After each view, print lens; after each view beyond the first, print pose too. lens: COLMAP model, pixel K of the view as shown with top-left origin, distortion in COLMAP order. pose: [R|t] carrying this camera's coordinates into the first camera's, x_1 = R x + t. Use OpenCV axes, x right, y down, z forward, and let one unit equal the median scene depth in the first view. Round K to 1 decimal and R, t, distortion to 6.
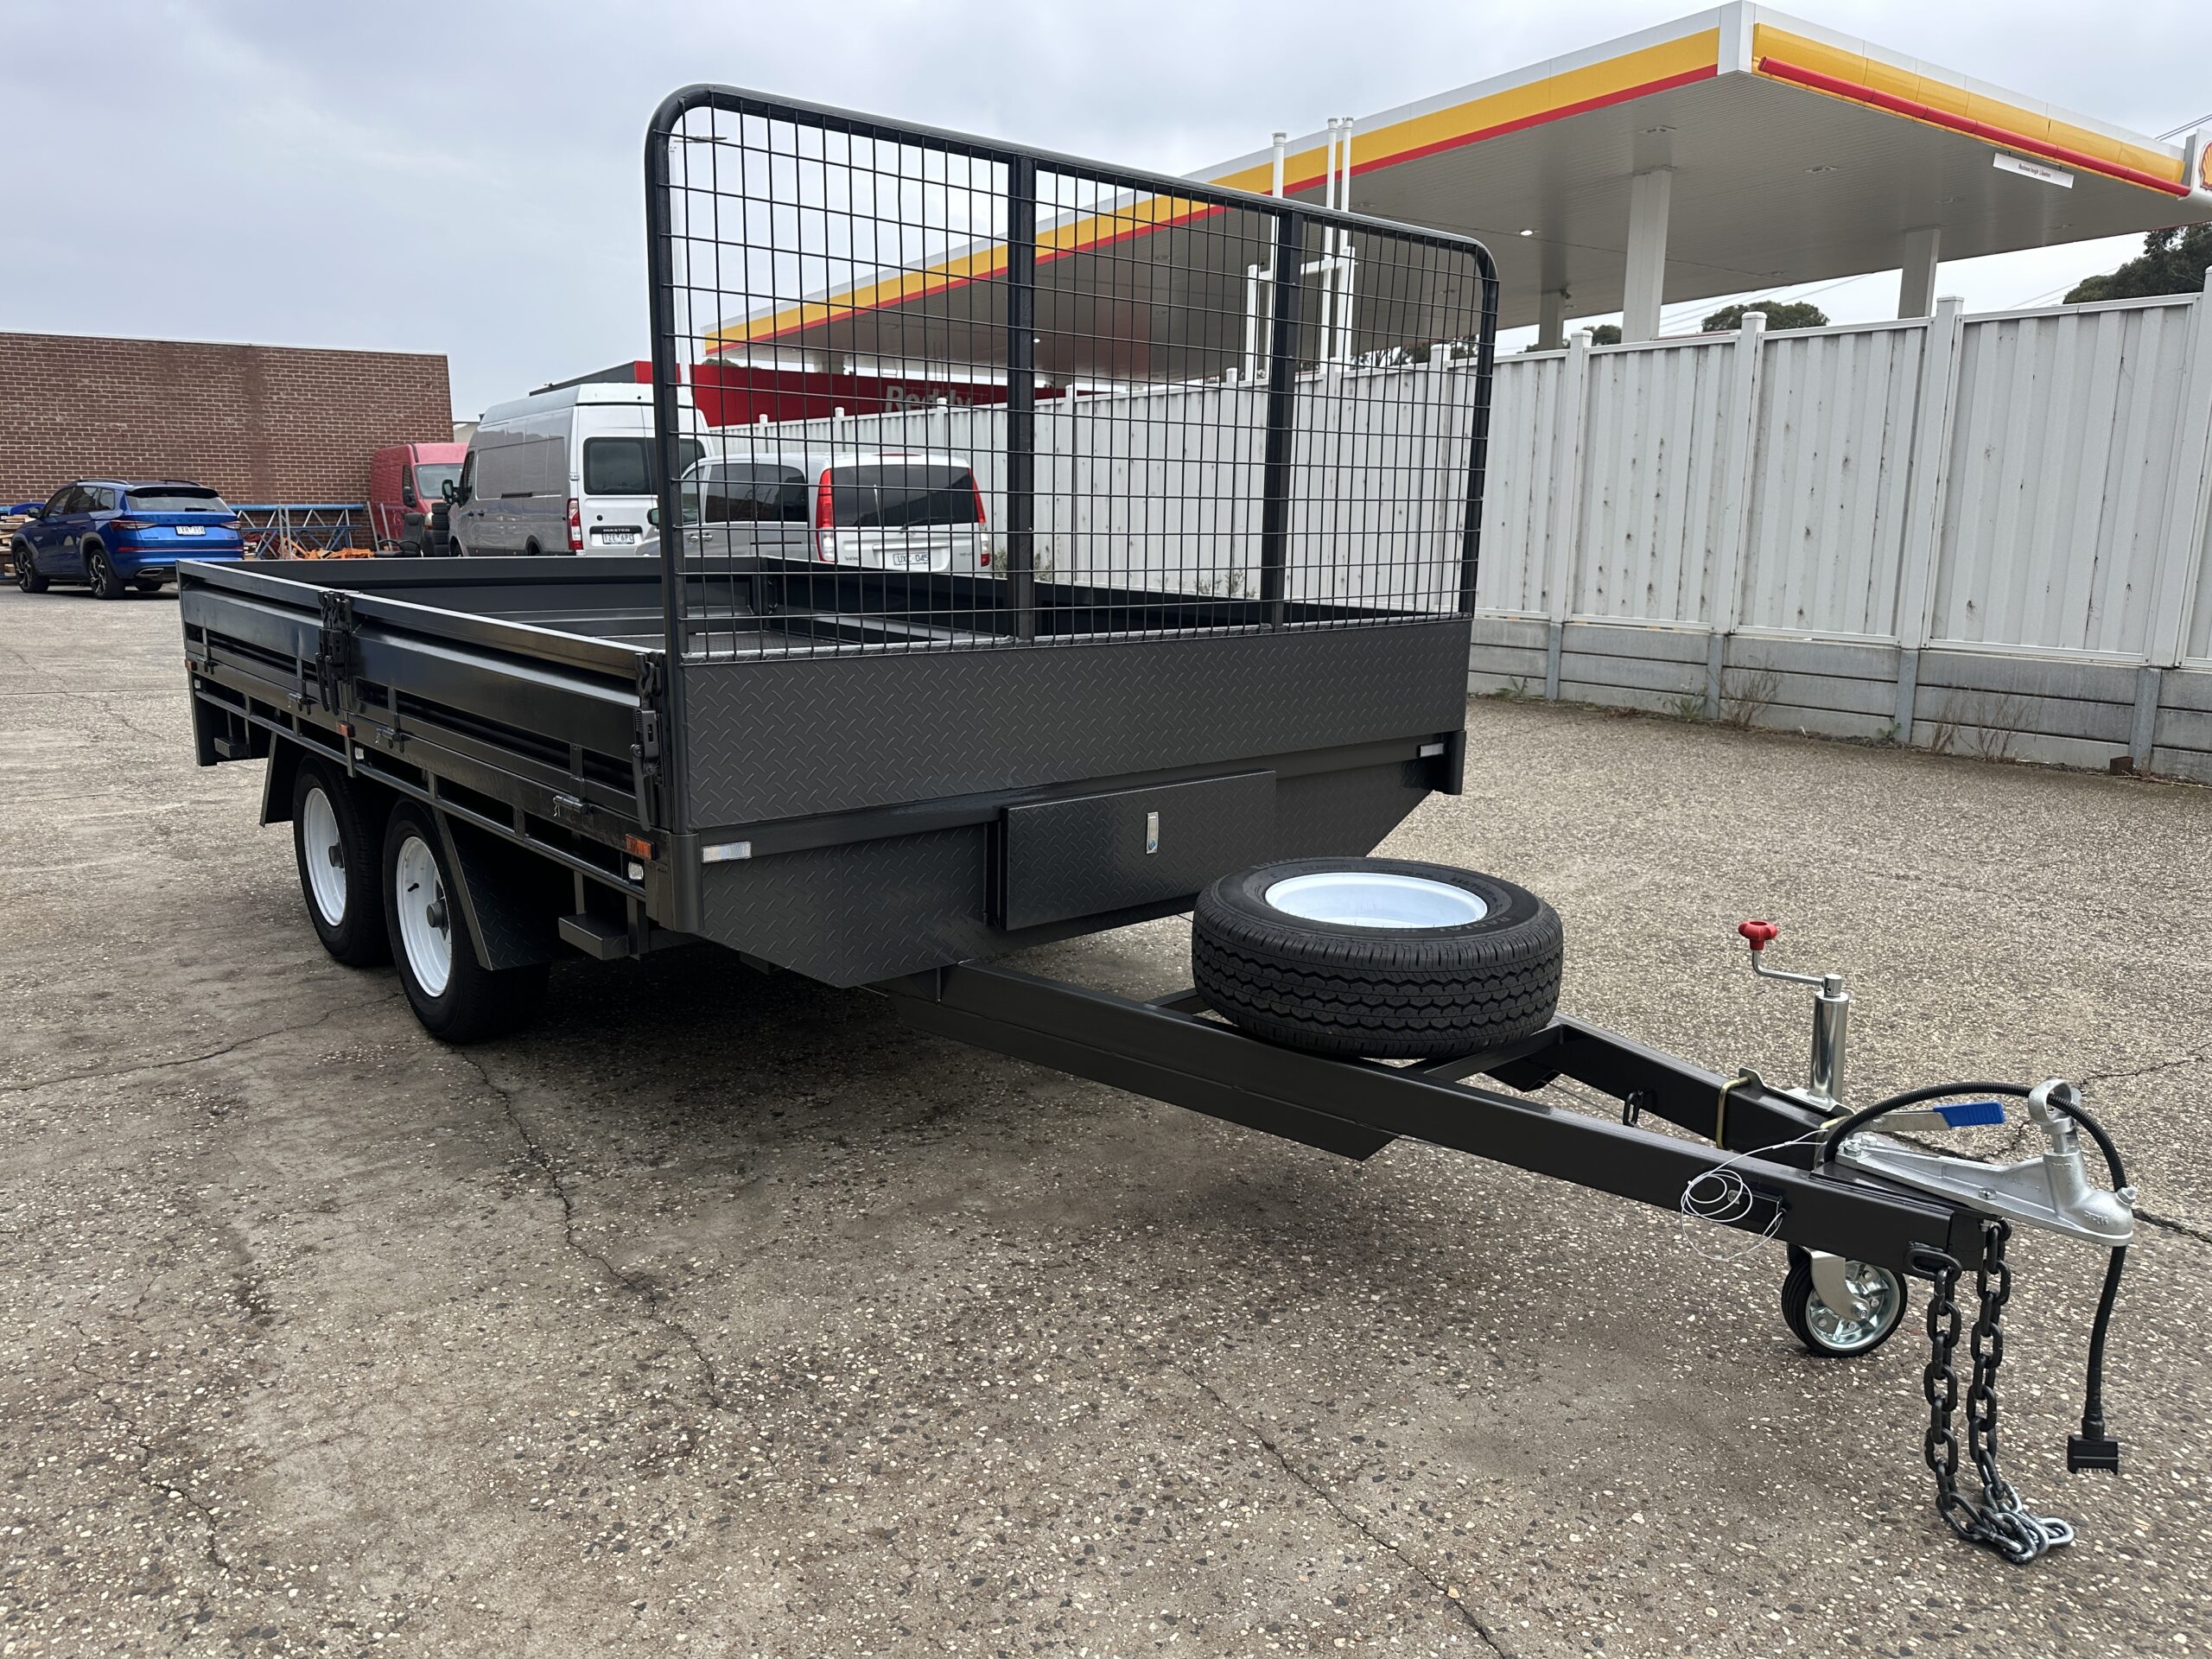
lens RADIAL K [[1565.1, 0, 1111.4], [0, 1565.1, 813.6], [0, 0, 1]] dist [0.001703, -0.007405]
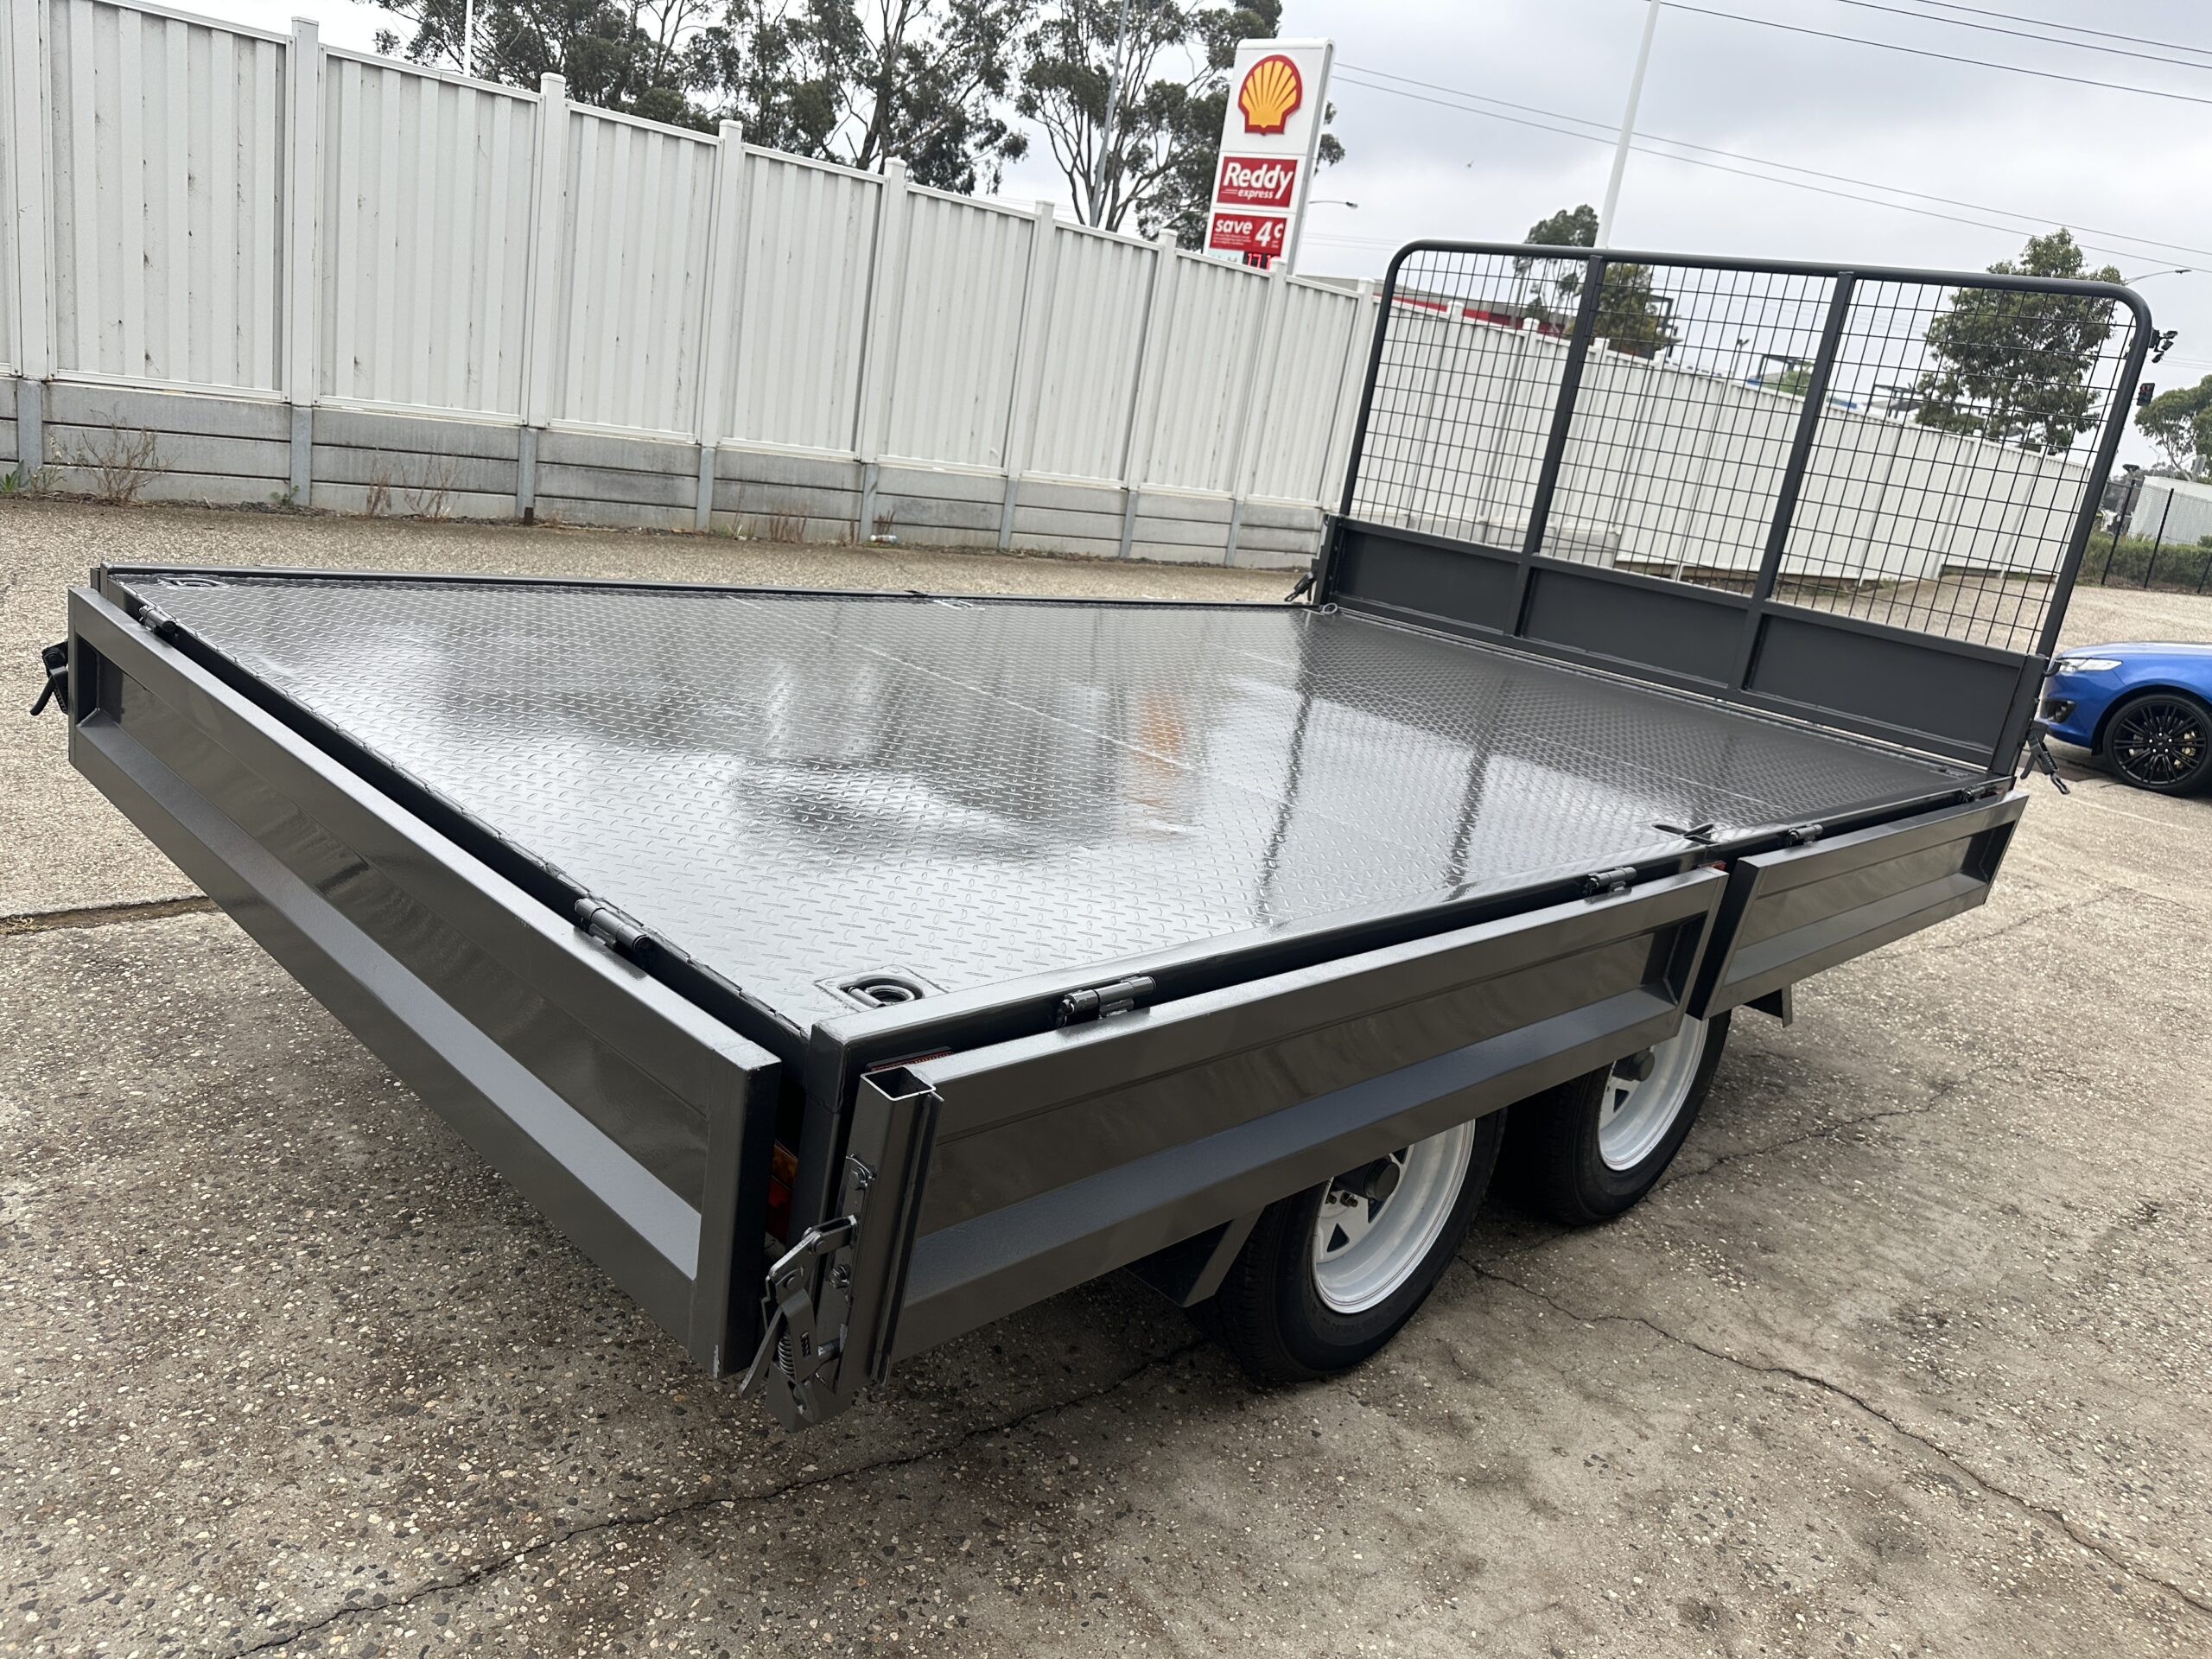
lens RADIAL K [[1565.1, 0, 1111.4], [0, 1565.1, 813.6], [0, 0, 1]] dist [0.001703, -0.007405]
pose [[-0.072939, -0.290440, 0.954109, -1.039170], [0.039028, 0.955093, 0.293724, -0.268988], [-0.996573, 0.058661, -0.058328, 1.220873]]
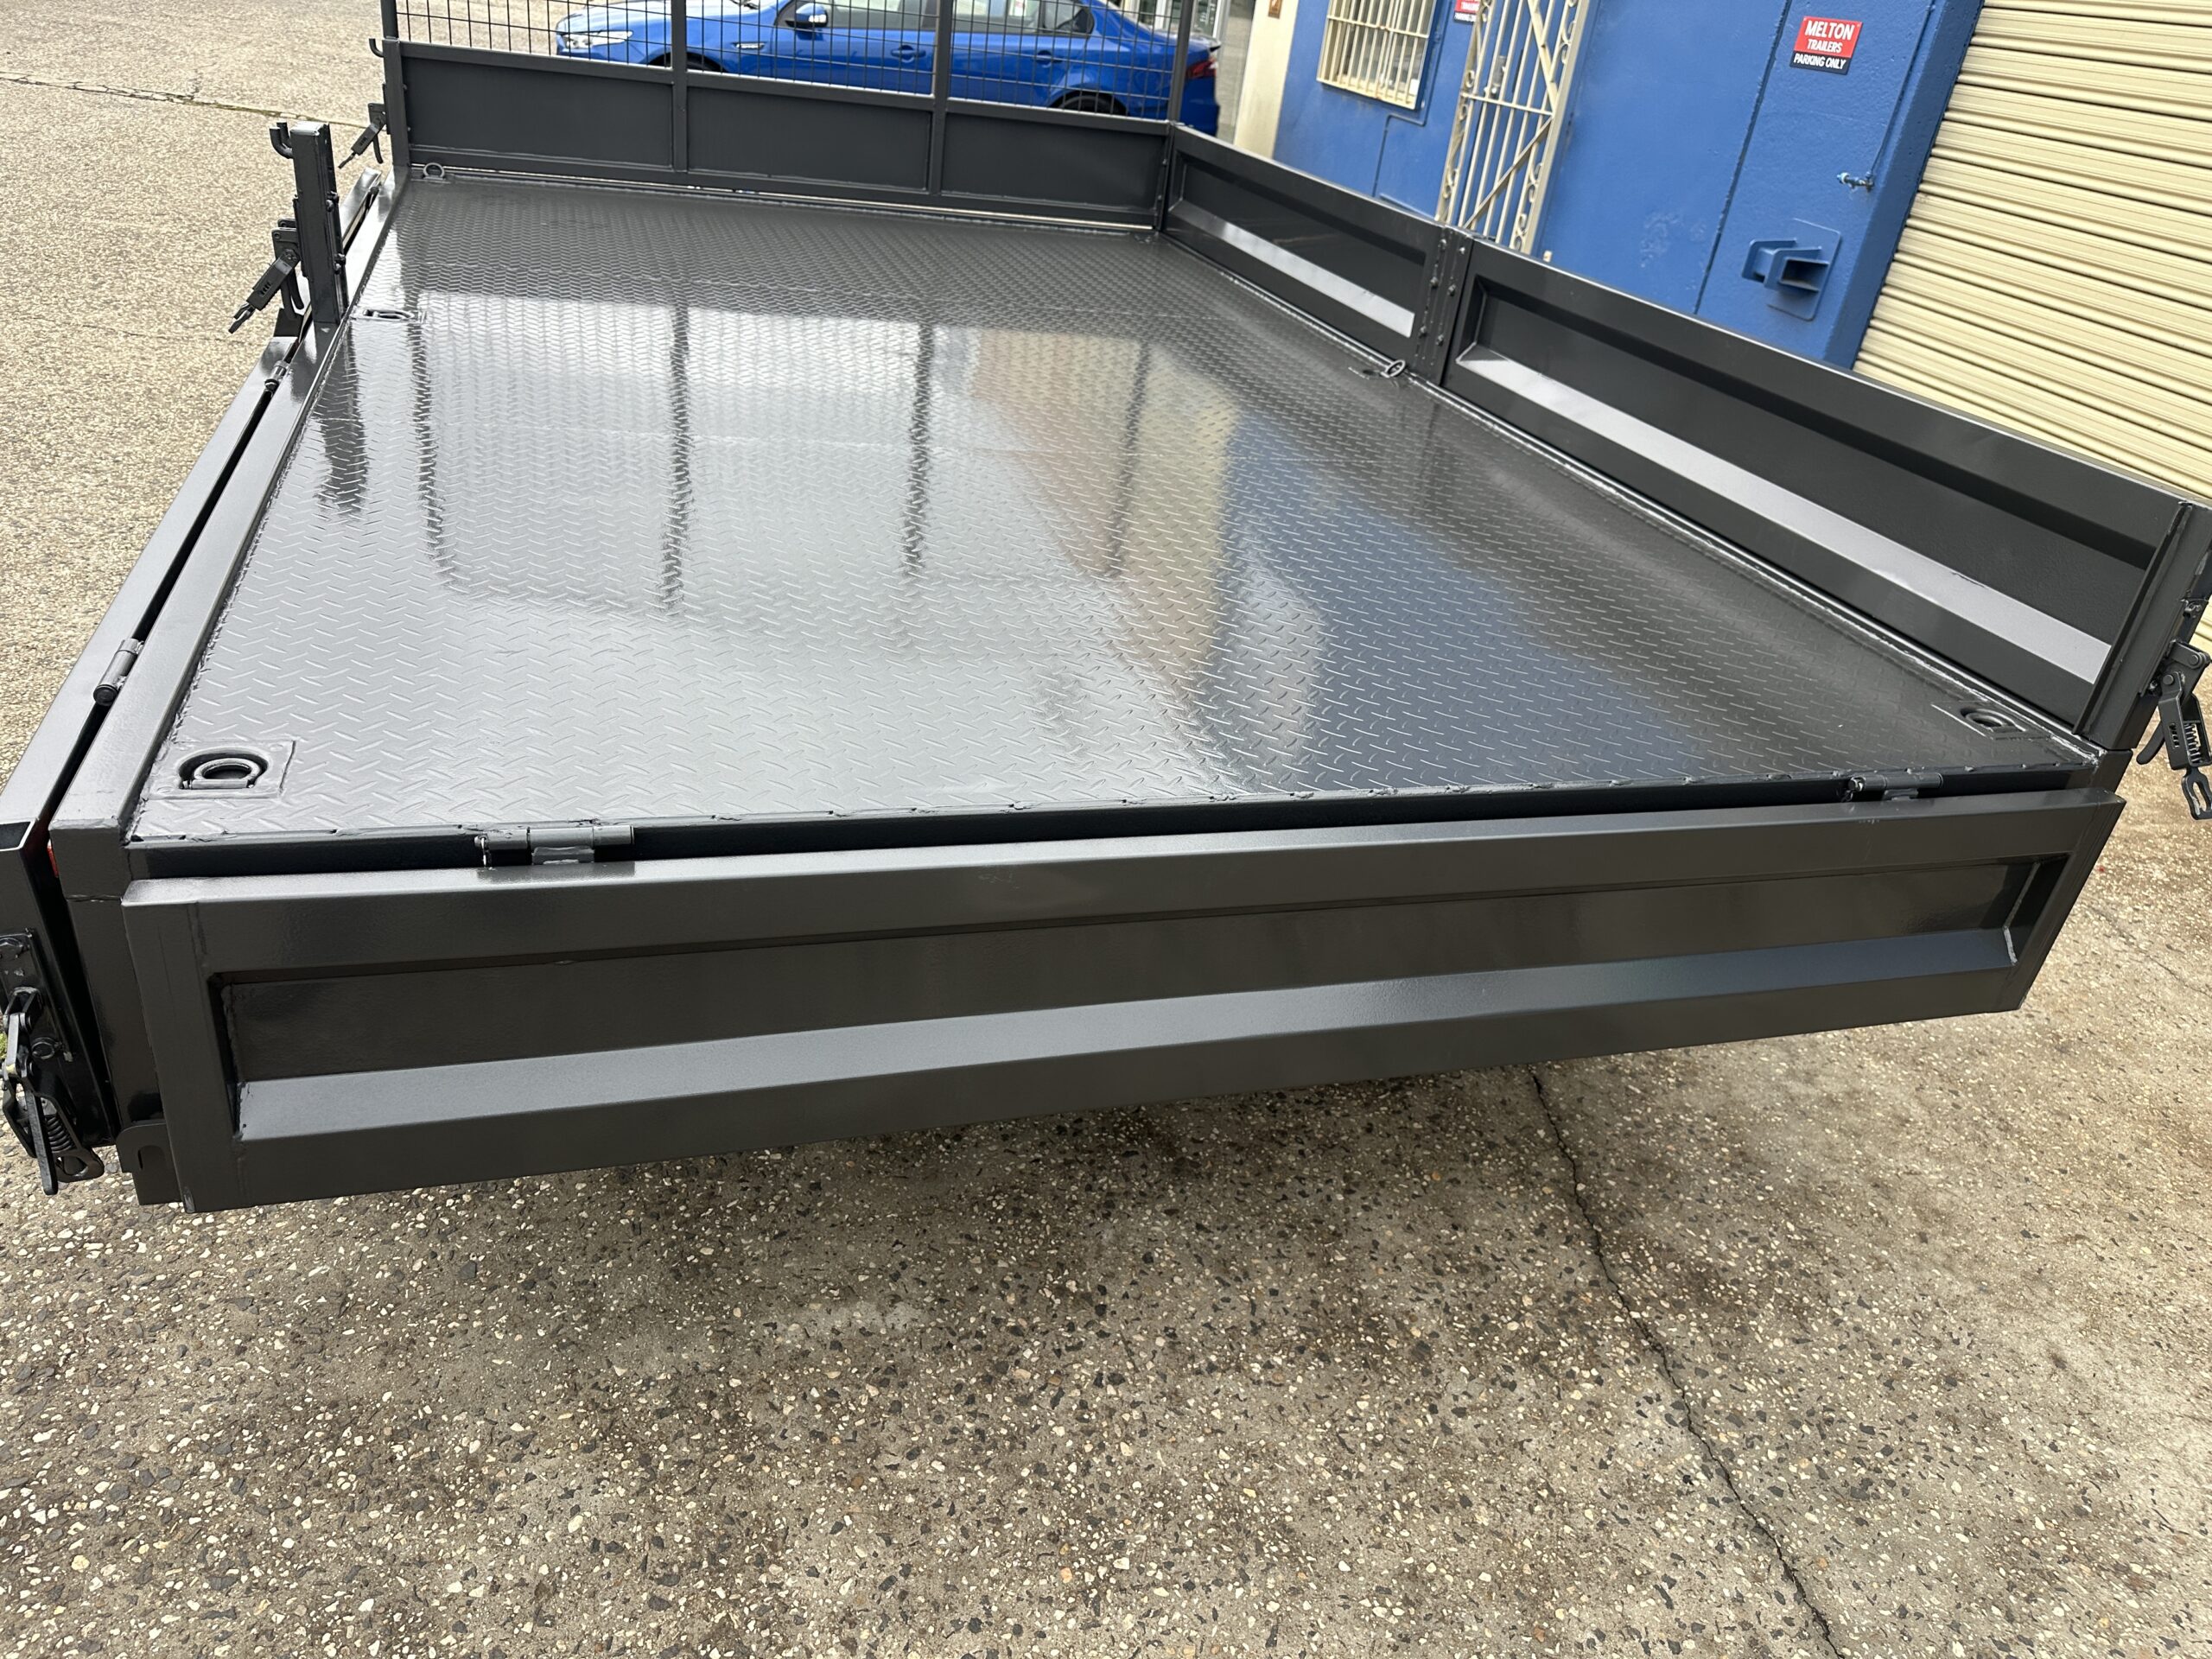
lens RADIAL K [[1559.4, 0, 1102.9], [0, 1559.4, 837.9], [0, 0, 1]] dist [-0.001483, -0.004042]
pose [[-0.906157, -0.309240, 0.288531, -0.608668], [-0.056275, 0.764292, 0.642410, -0.387059], [-0.419181, 0.565887, -0.709971, 1.723244]]
